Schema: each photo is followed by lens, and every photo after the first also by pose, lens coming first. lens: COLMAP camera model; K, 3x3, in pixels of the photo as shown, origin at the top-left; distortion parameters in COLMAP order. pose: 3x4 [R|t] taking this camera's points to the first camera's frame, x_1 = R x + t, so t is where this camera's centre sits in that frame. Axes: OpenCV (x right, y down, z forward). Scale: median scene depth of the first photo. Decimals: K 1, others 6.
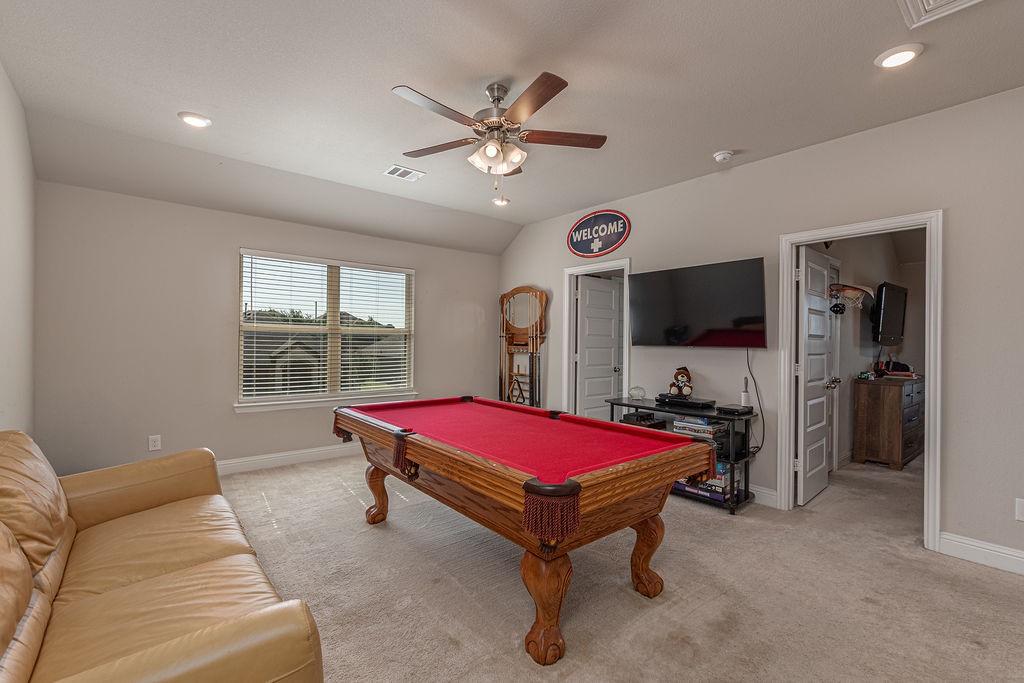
lens RADIAL K [[444.2, 0, 509.2], [0, 444.2, 343.6], [0, 0, 1]] dist [-0.000573, -0.000559]
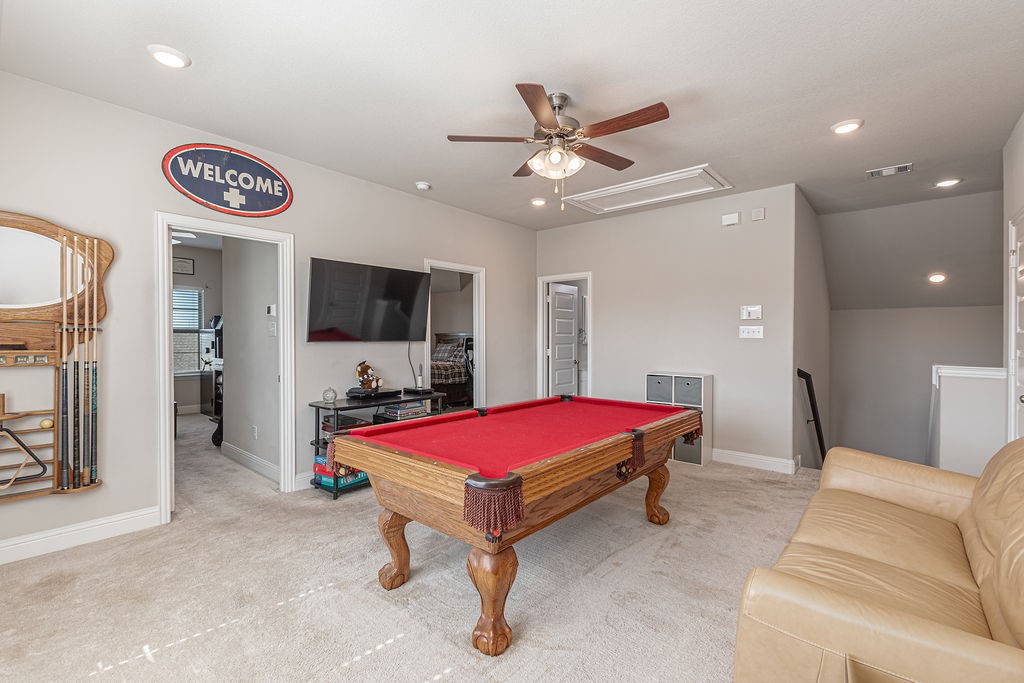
lens RADIAL K [[444.2, 0, 509.2], [0, 444.2, 343.6], [0, 0, 1]] dist [-0.000573, -0.000559]
pose [[-0.164906, -0.029617, 0.985864, -0.563641], [-0.000271, 0.999550, 0.029983, -0.015731], [-0.986309, 0.004678, -0.164840, 0.695162]]
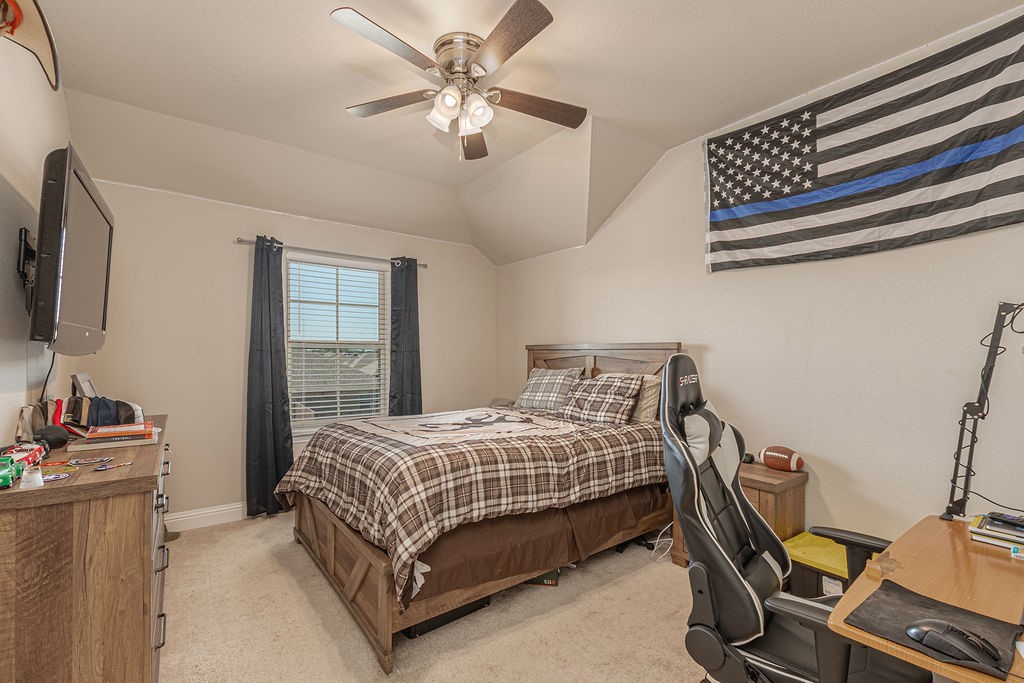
lens RADIAL K [[444.2, 0, 509.2], [0, 444.2, 343.6], [0, 0, 1]] dist [-0.000573, -0.000559]
pose [[0.035715, -0.000852, 0.999362, 0.553384], [0.005543, 0.999984, 0.000654, -0.005011], [-0.999347, 0.005516, 0.035719, 0.696800]]
